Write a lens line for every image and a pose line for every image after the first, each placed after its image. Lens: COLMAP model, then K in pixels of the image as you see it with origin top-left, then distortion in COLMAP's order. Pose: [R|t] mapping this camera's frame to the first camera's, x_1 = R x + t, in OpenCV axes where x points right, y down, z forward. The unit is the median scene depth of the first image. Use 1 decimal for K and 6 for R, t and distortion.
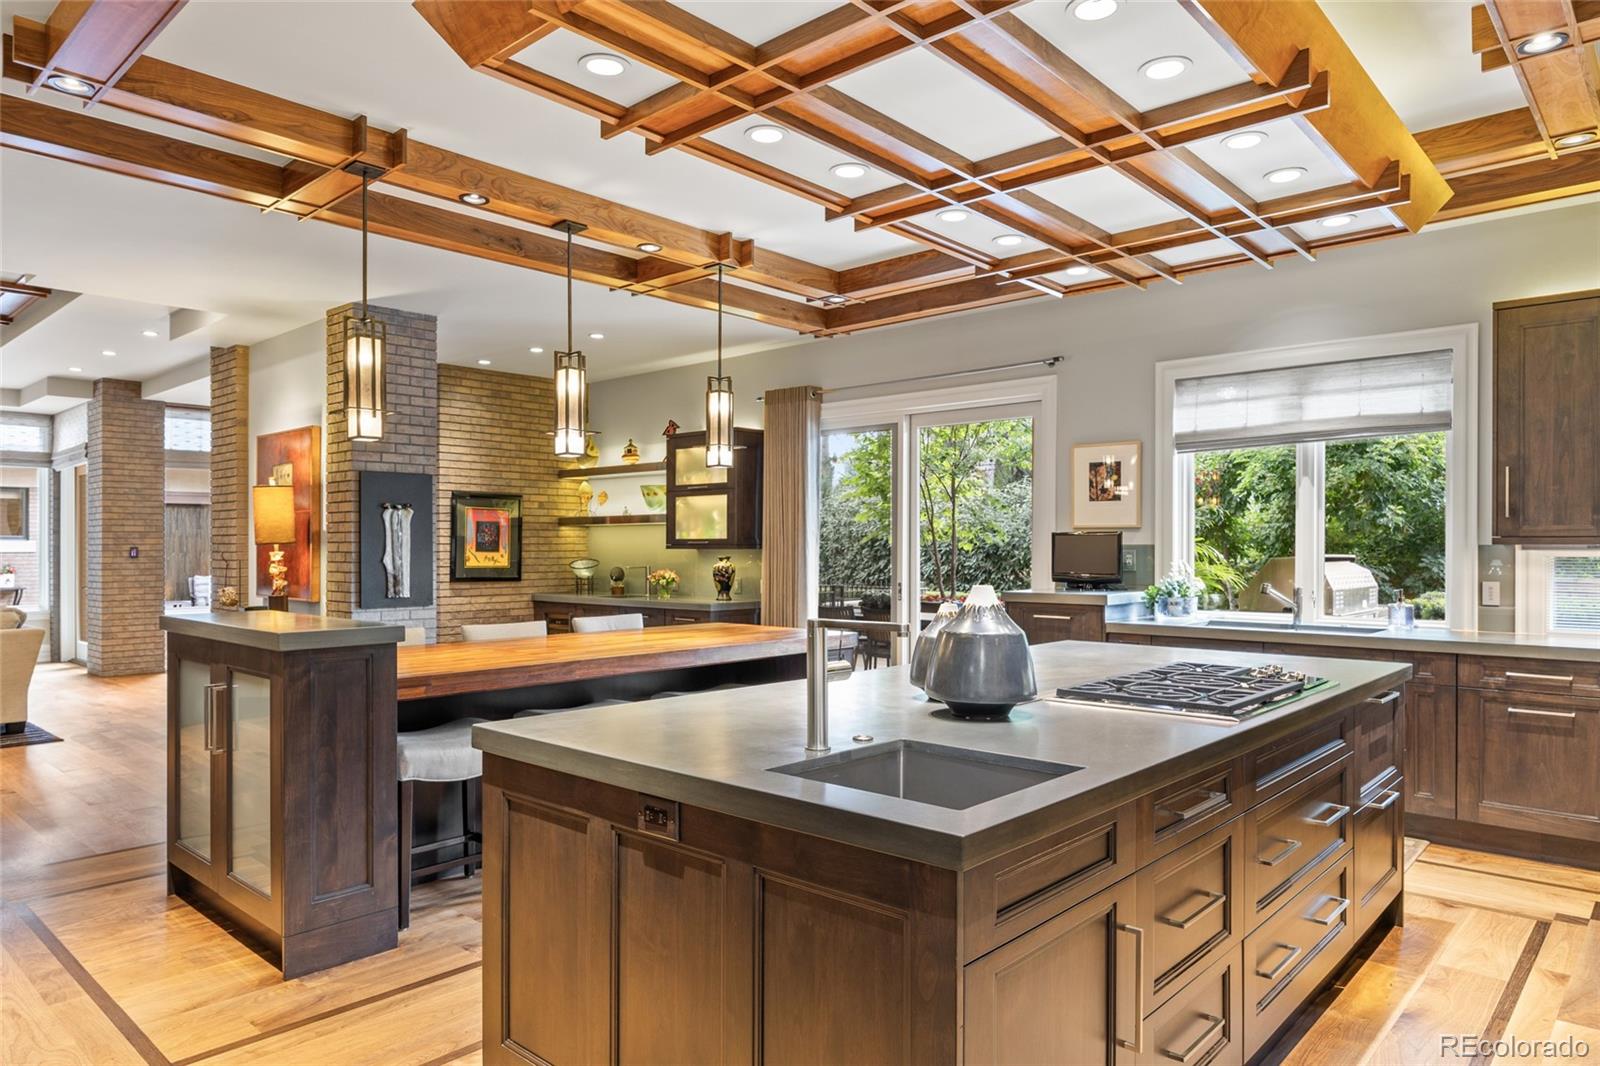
lens RADIAL K [[1015.7, 0, 816.3], [0, 1015.7, 552.8], [0, 0, 1]] dist [0.008301, -0.005287]
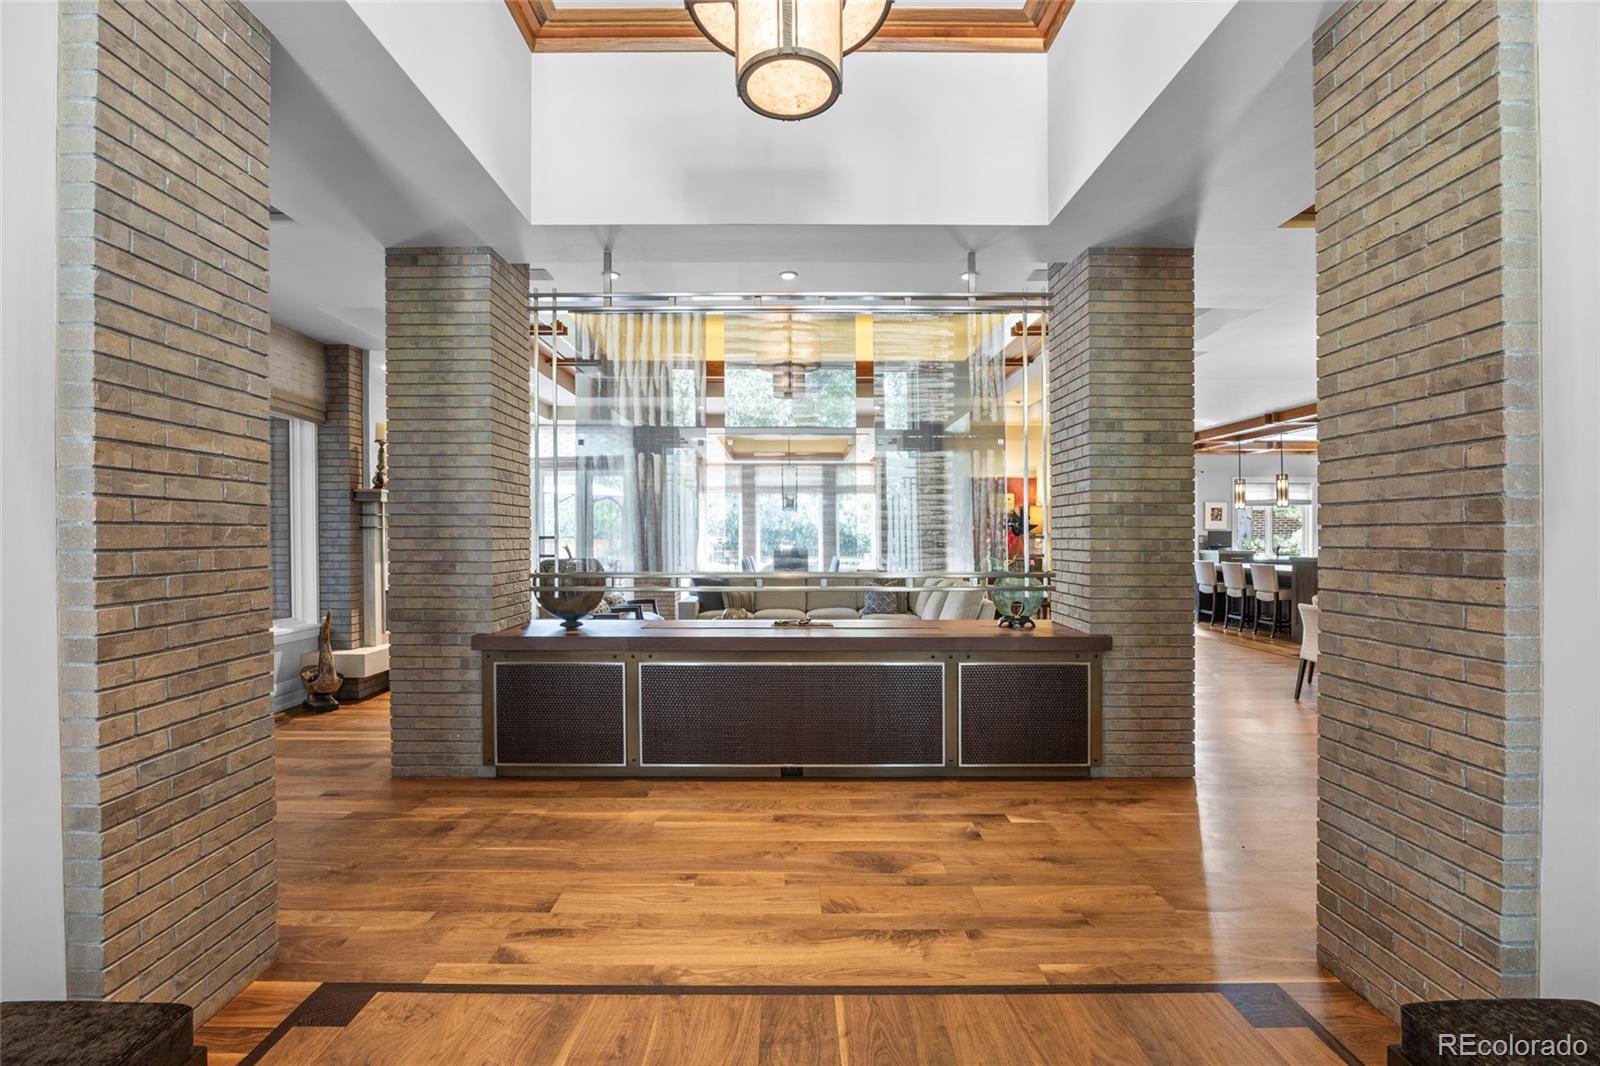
lens RADIAL K [[702.0, 0, 797.7], [0, 702.0, 535.9], [0, 0, 1]] dist [-0.017445, 0.000770]
pose [[0.739497, 0.001839, 0.673157, -1.358527], [0.000560, 0.999994, -0.003347, -0.000094], [-0.673159, 0.002852, 0.739492, 0.213299]]
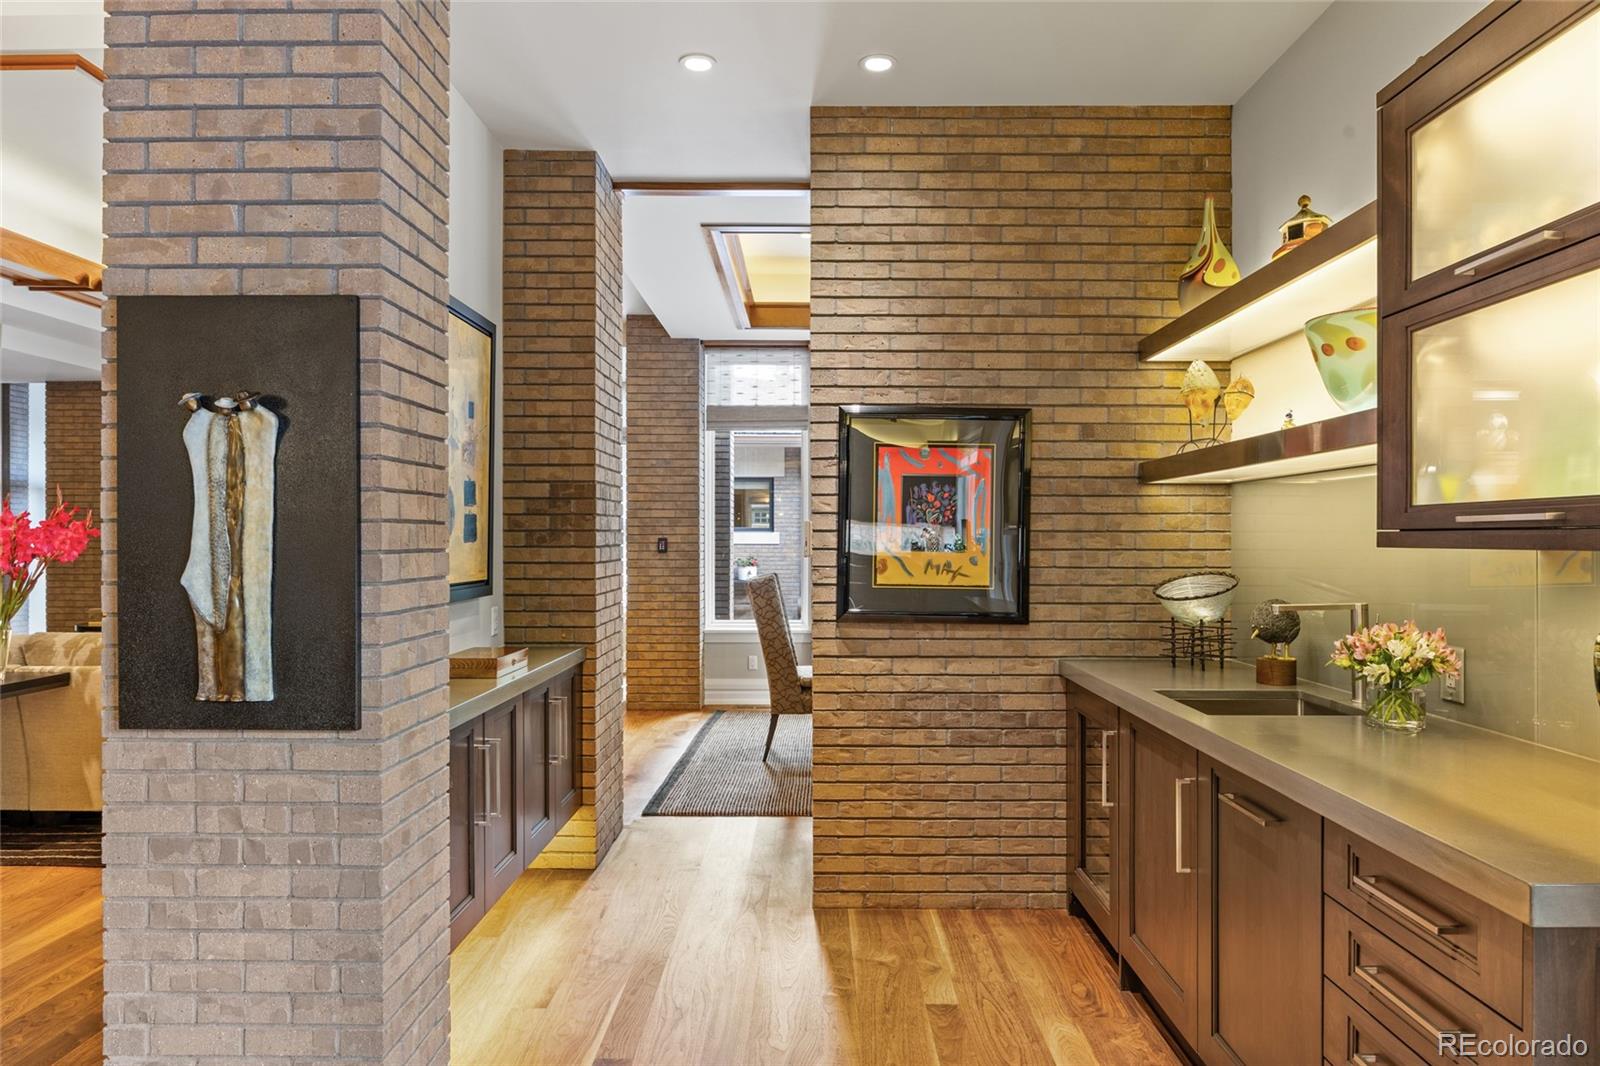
lens RADIAL K [[1015.7, 0, 812.8], [0, 1015.7, 534.3], [0, 0, 1]] dist [0.008301, -0.005287]
pose [[0.660859, -0.001396, -0.750509, -0.047457], [-0.007246, 0.999940, -0.008240, -0.003675], [0.750475, 0.010884, 0.660809, 0.677901]]
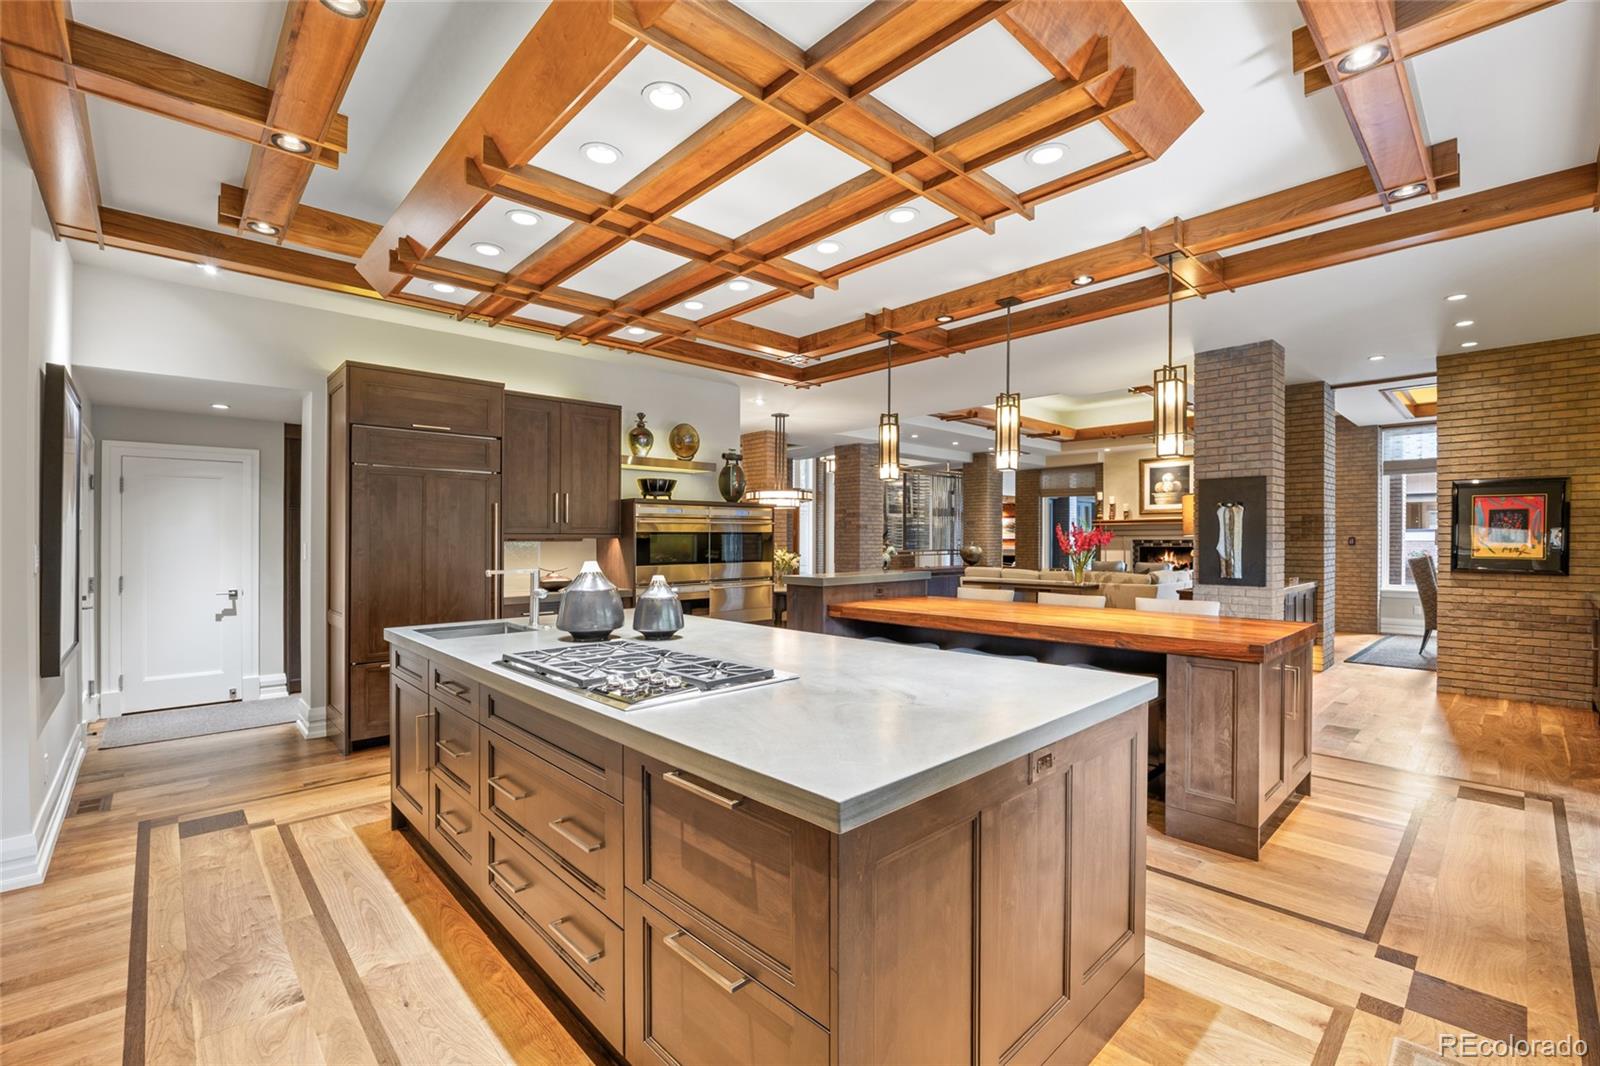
lens RADIAL K [[702.0, 0, 792.2], [0, 702.0, 547.6], [0, 0, 1]] dist [-0.017445, 0.000770]
pose [[-0.091393, 0.013292, -0.995726, 0.356906], [-0.003889, 0.999899, 0.013705, -0.002026], [0.995807, 0.005125, -0.091332, 0.396494]]
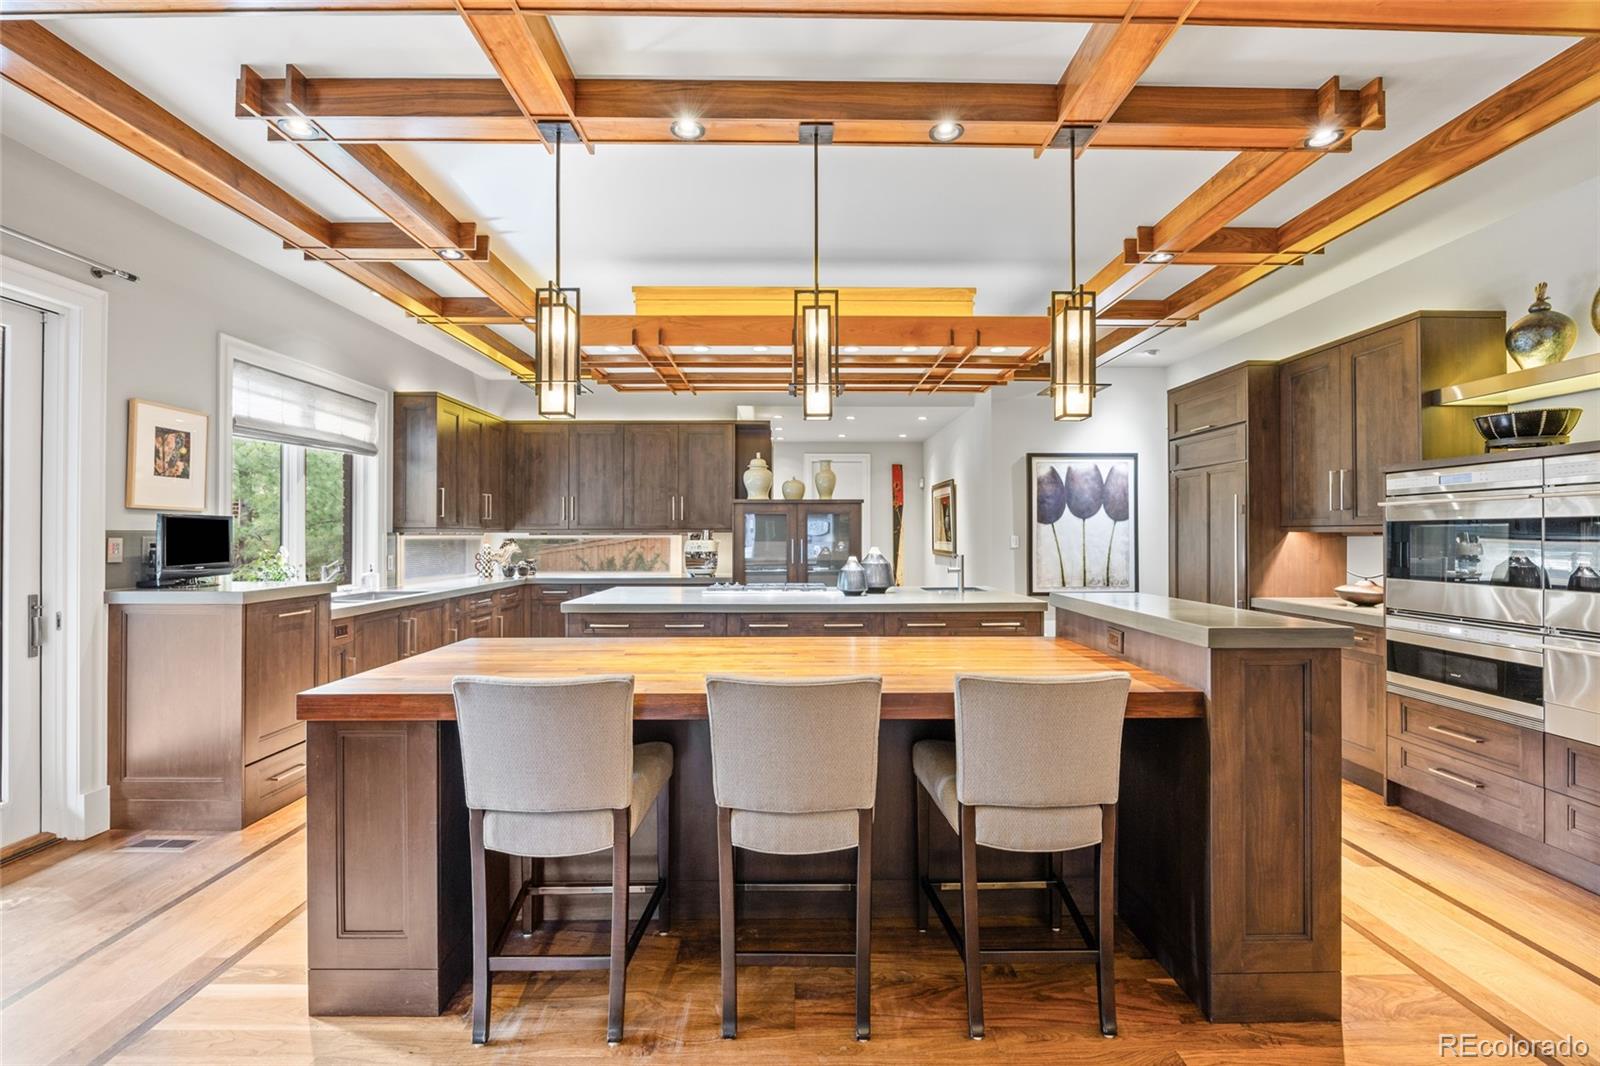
lens RADIAL K [[702.0, 0, 800.6], [0, 702.0, 533.9], [0, 0, 1]] dist [-0.017445, 0.000770]
pose [[-0.673293, 0.000357, 0.739376, -0.313809], [0.005768, 0.999972, 0.004770, -0.003702], [-0.739353, 0.007477, -0.673276, 0.680049]]
